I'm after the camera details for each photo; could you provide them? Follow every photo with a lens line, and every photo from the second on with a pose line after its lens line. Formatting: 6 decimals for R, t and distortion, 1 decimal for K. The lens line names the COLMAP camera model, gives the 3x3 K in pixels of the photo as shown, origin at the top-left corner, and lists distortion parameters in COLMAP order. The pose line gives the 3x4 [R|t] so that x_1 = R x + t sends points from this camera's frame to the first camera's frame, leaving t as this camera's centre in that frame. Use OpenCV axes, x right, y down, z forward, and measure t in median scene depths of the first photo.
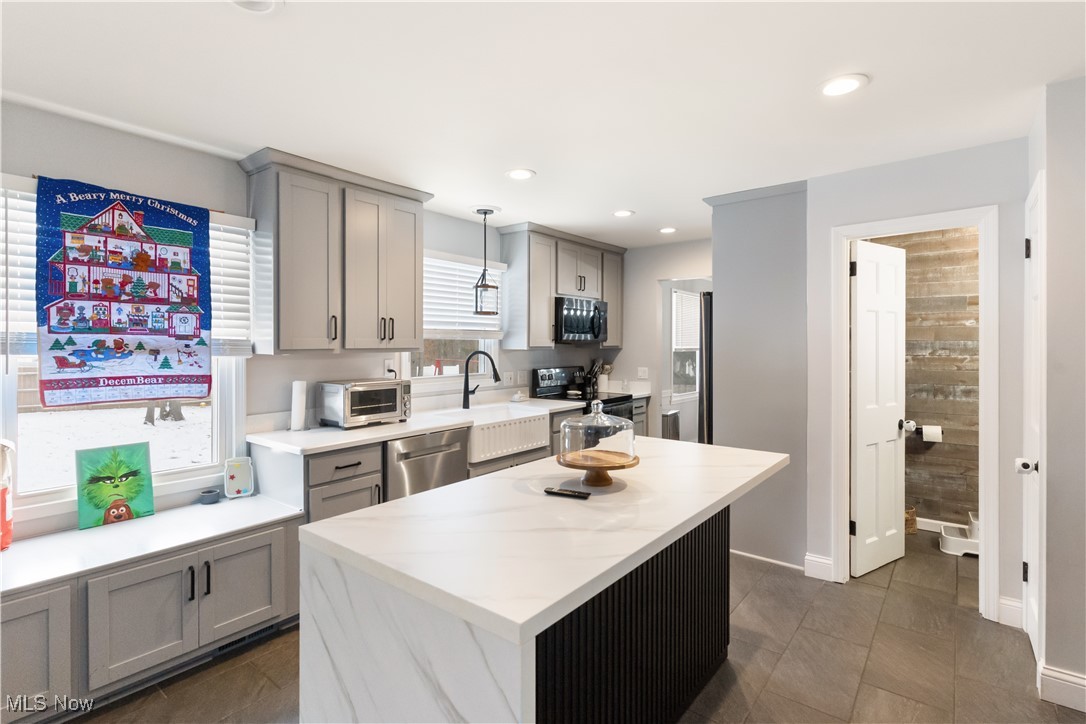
lens RADIAL K [[528.8, 0, 541.7], [0, 528.8, 355.6], [0, 0, 1]] dist [0.000908, -0.001239]
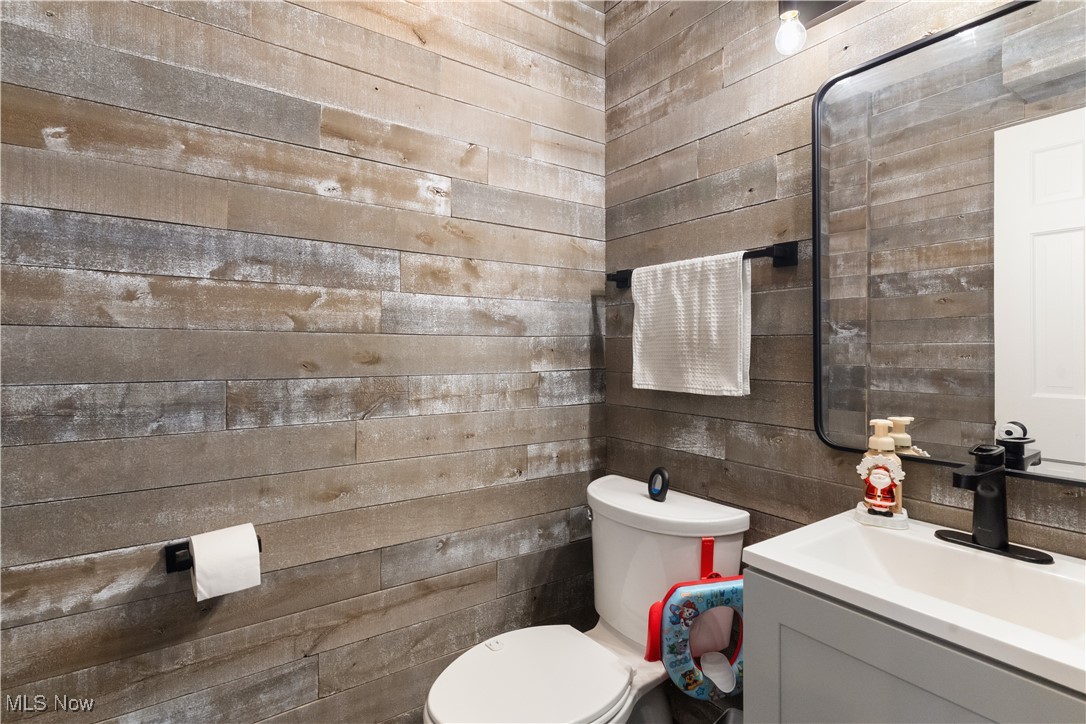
lens RADIAL K [[528.8, 0, 528.1], [0, 528.8, 340.7], [0, 0, 1]] dist [0.000908, -0.001239]
pose [[0.284097, 0.008306, 0.958760, 0.513636], [0.005562, 0.999931, -0.010311, 0.036722], [-0.958779, 0.008262, 0.284031, 0.763657]]
